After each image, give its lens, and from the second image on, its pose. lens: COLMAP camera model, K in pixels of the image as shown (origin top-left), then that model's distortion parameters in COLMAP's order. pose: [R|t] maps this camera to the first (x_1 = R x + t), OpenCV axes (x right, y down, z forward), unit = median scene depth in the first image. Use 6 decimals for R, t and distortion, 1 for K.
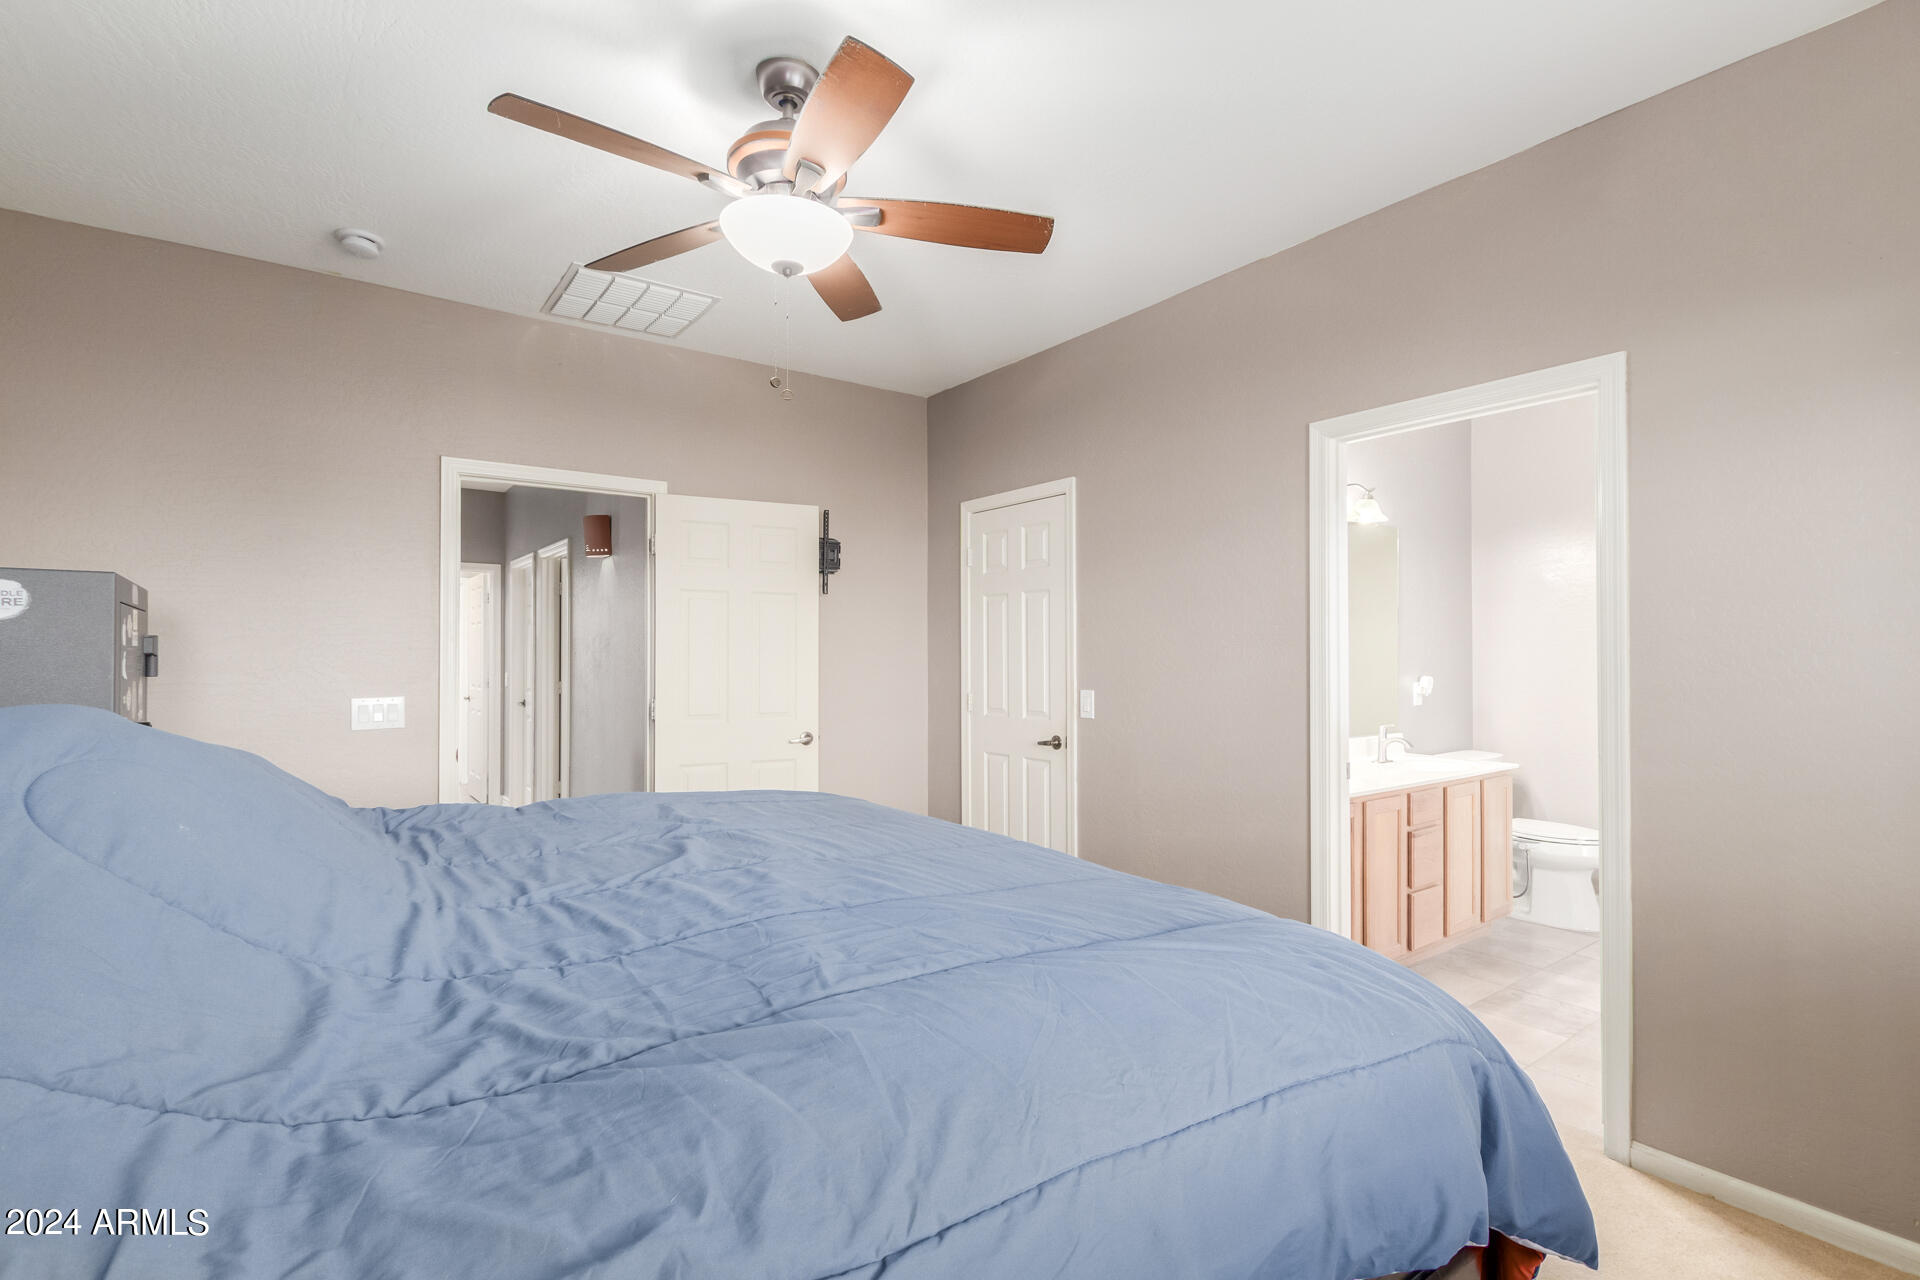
lens RADIAL K [[882.1, 0, 947.5], [0, 882.1, 652.3], [0, 0, 1]] dist [0.002975, 0.000361]
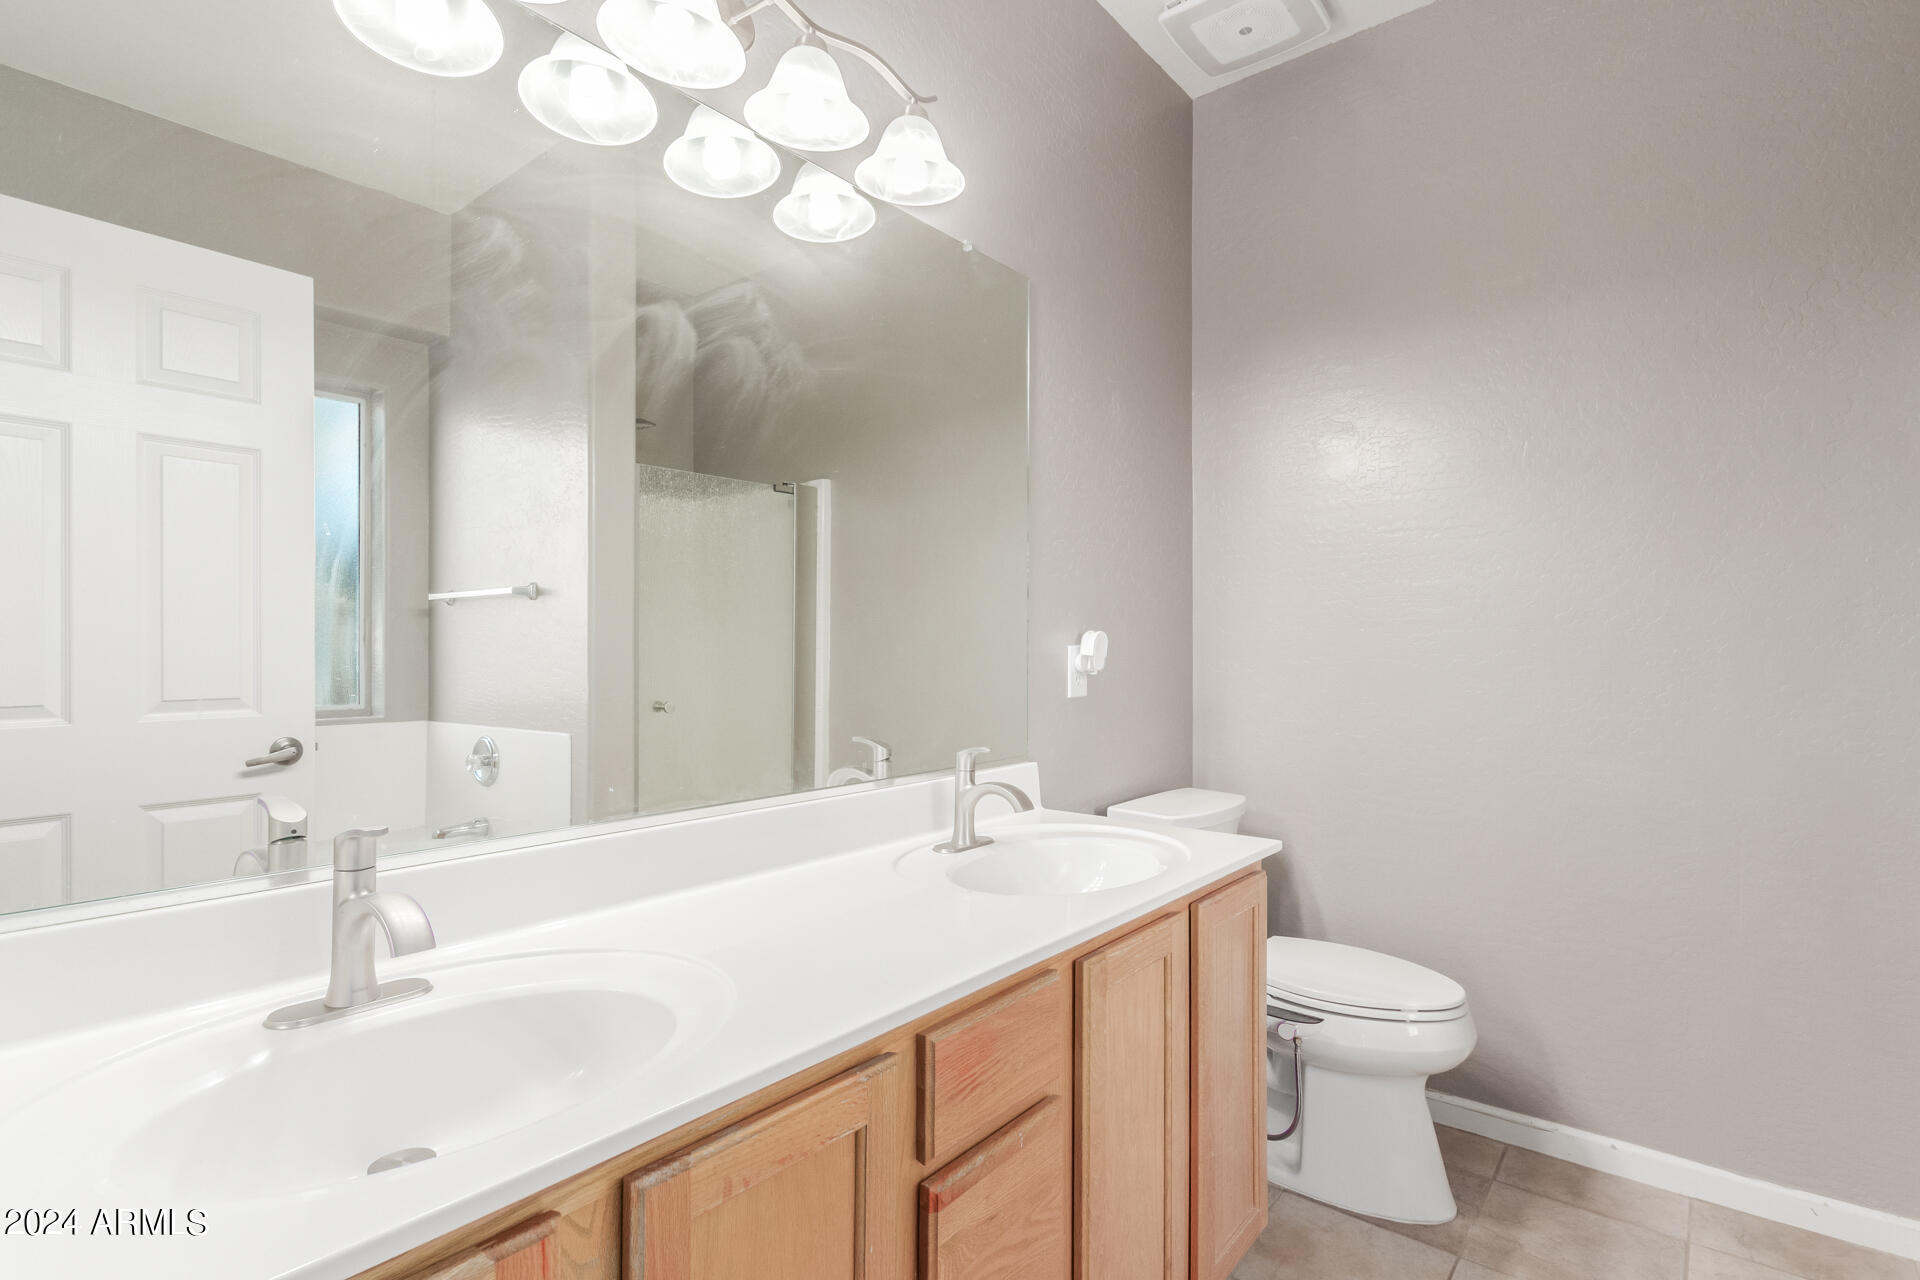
lens RADIAL K [[897.5, 0, 968.8], [0, 897.5, 659.4], [0, 0, 1]] dist [0.021118, -0.011558]
pose [[0.965695, 0.000377, 0.259678, 0.389152], [-0.002249, 0.999974, 0.006911, 0.041108], [-0.259669, -0.007258, 0.965670, 0.619671]]
